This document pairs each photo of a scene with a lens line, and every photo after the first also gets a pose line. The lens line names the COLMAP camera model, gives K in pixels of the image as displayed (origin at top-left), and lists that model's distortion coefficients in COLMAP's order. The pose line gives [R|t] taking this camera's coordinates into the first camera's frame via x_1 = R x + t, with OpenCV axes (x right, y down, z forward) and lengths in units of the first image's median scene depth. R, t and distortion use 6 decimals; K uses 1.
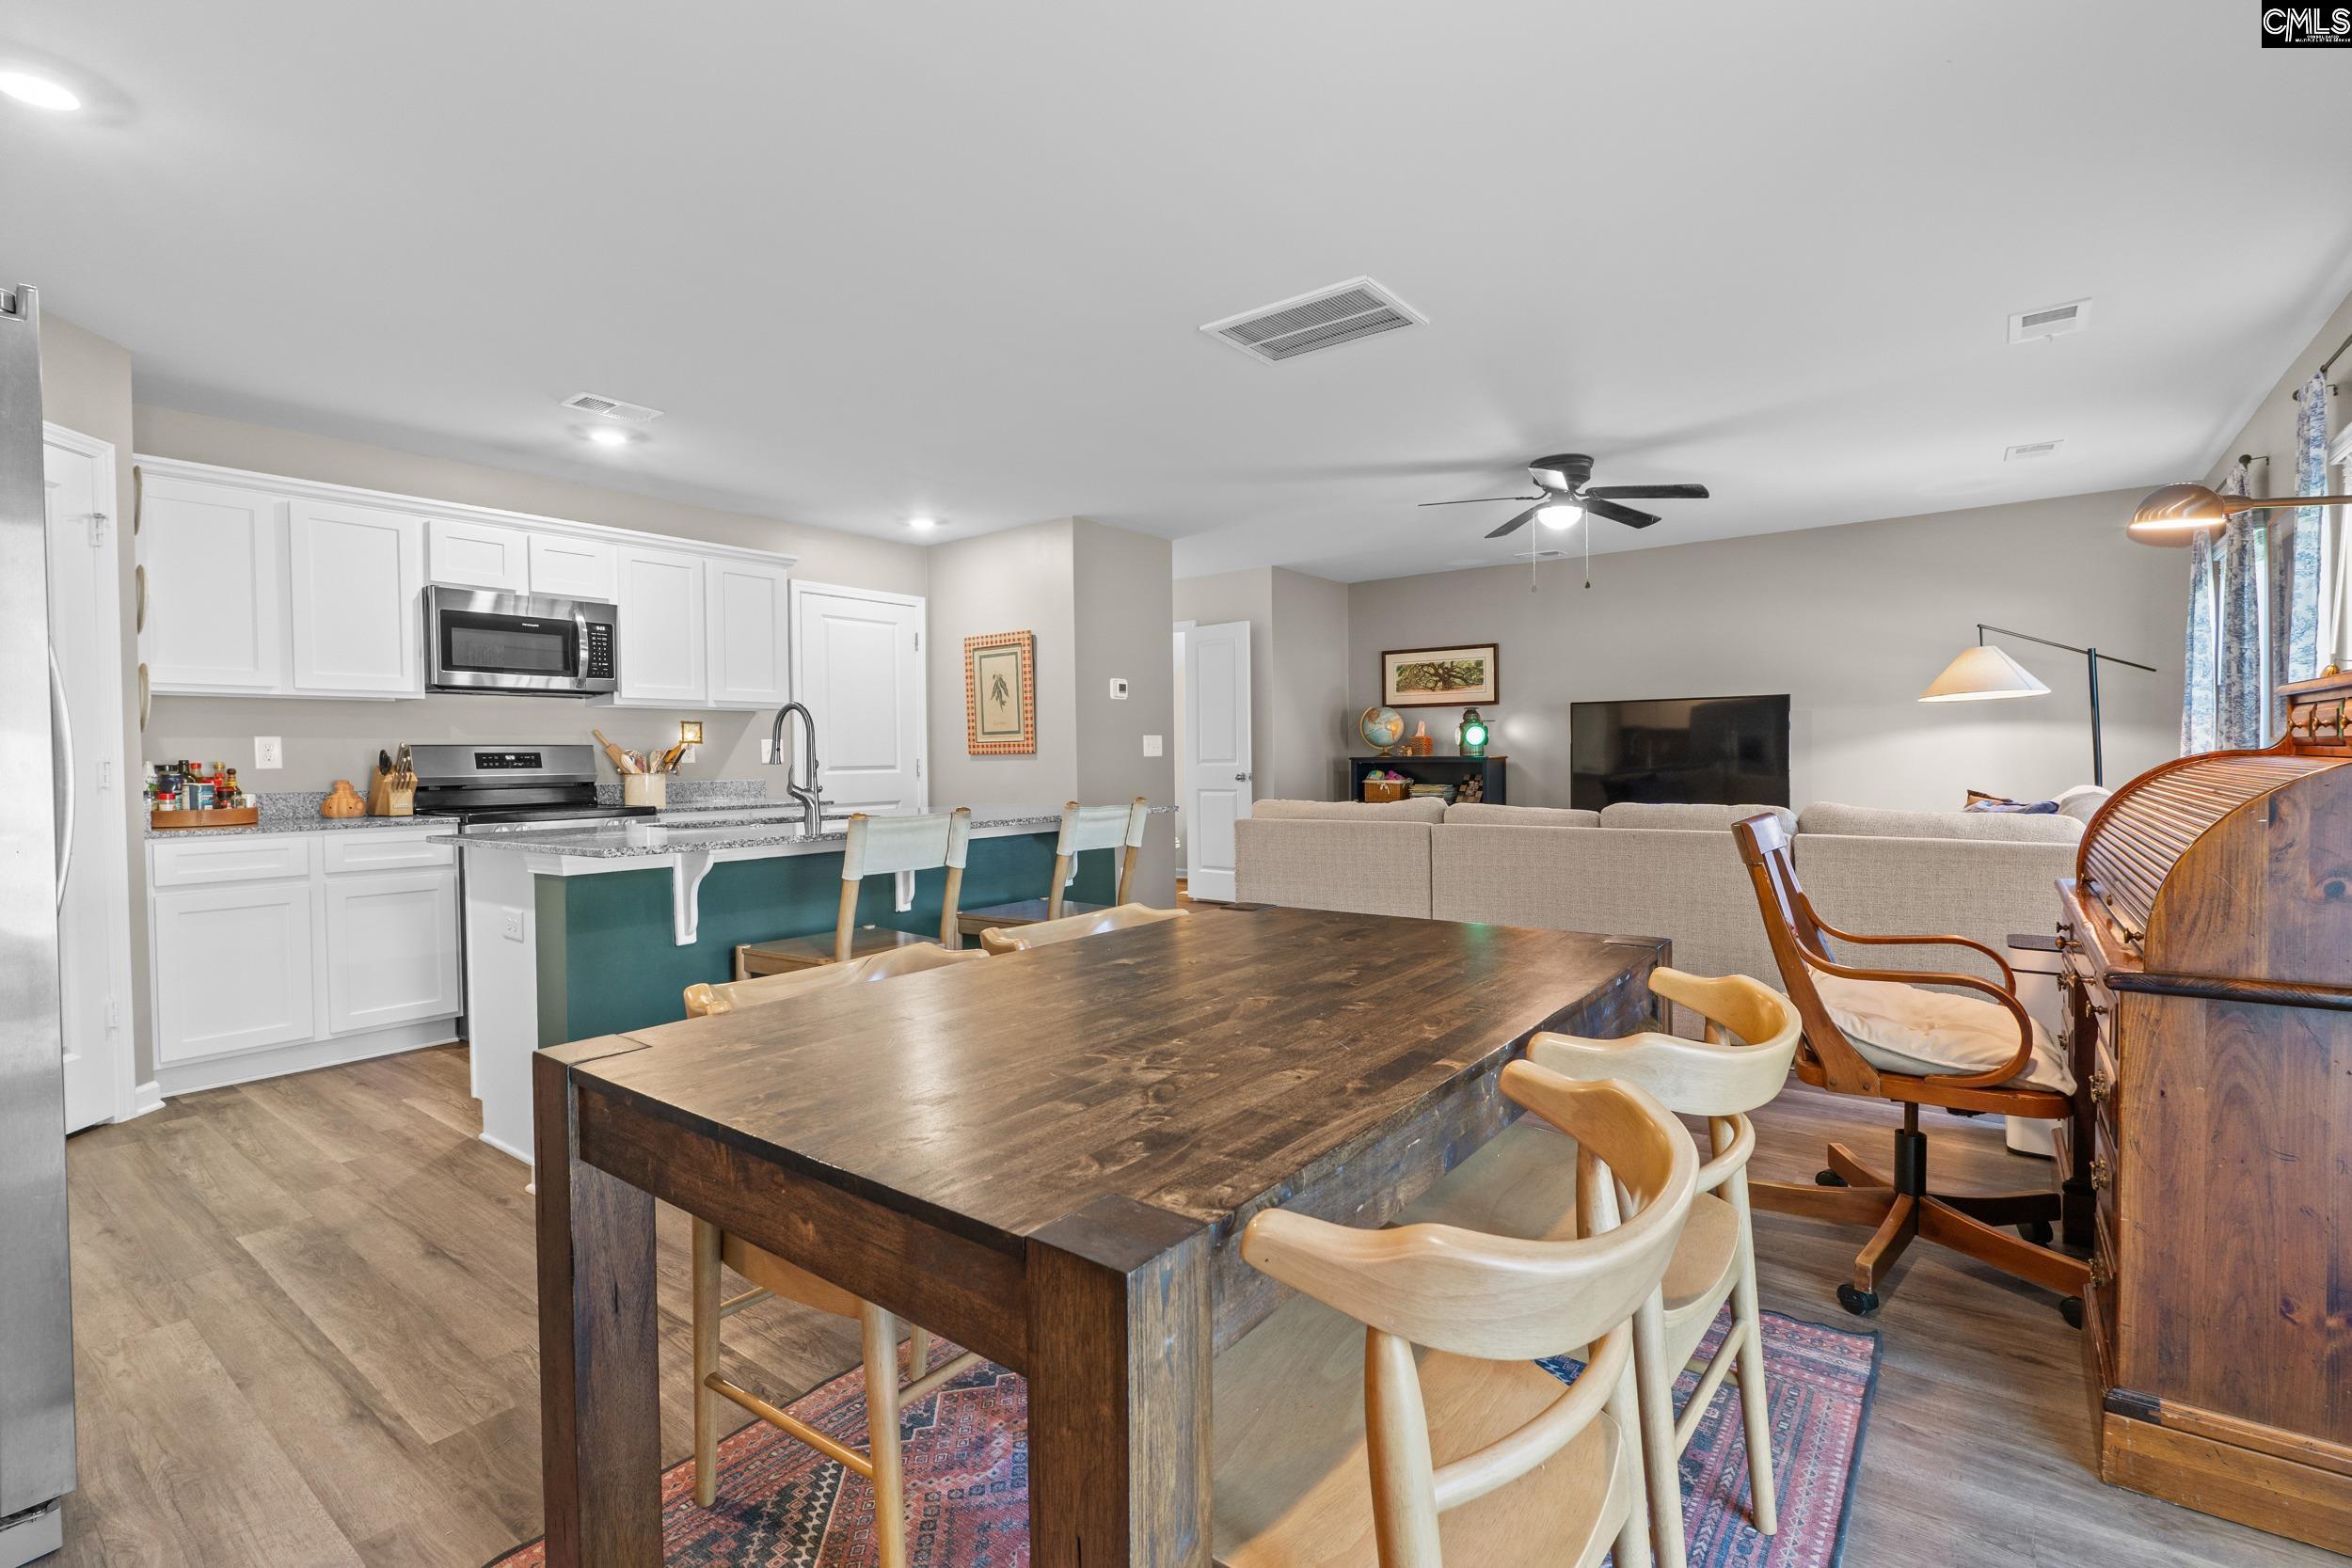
lens RADIAL K [[1069.4, 0, 1165.3], [0, 1069.4, 769.4], [0, 0, 1]] dist [-0.010865, -0.000399]
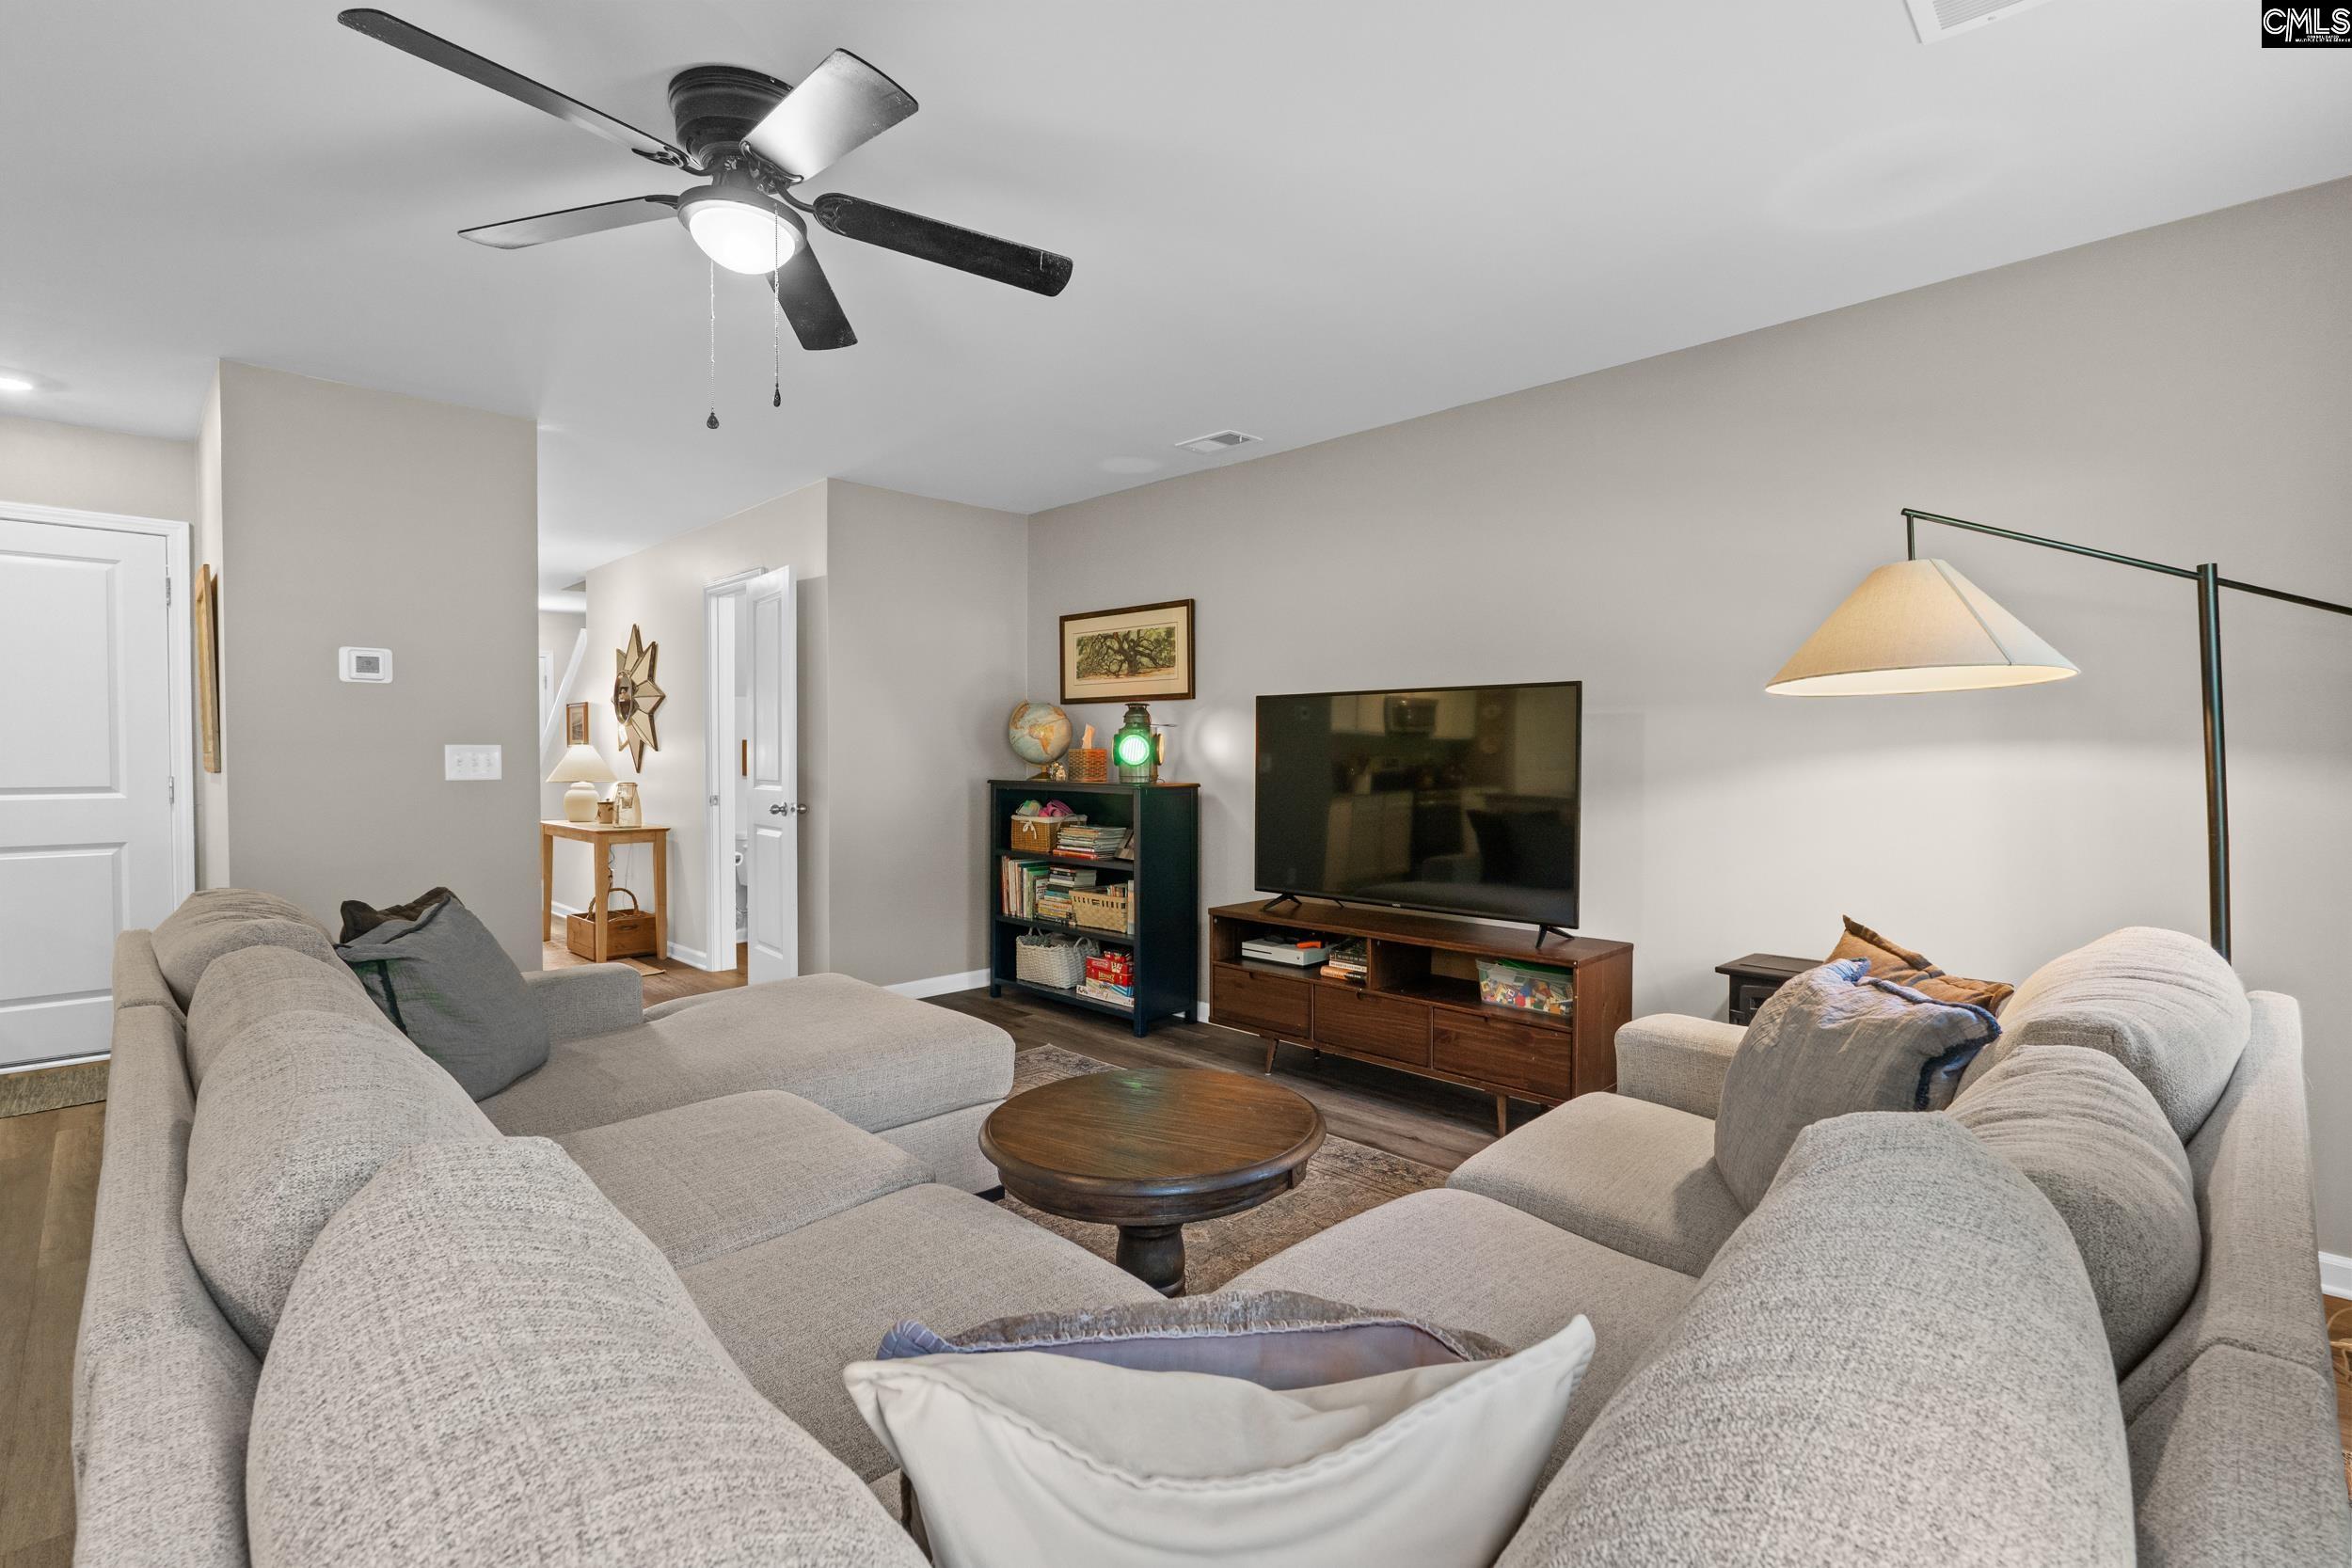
lens RADIAL K [[1069.4, 0, 1182.1], [0, 1069.4, 774.7], [0, 0, 1]] dist [-0.010865, -0.000399]
pose [[0.991460, 0.015952, -0.129431, 0.385348], [-0.015171, 0.999860, 0.007015, -0.021640], [0.129525, -0.004992, 0.991564, 0.391178]]
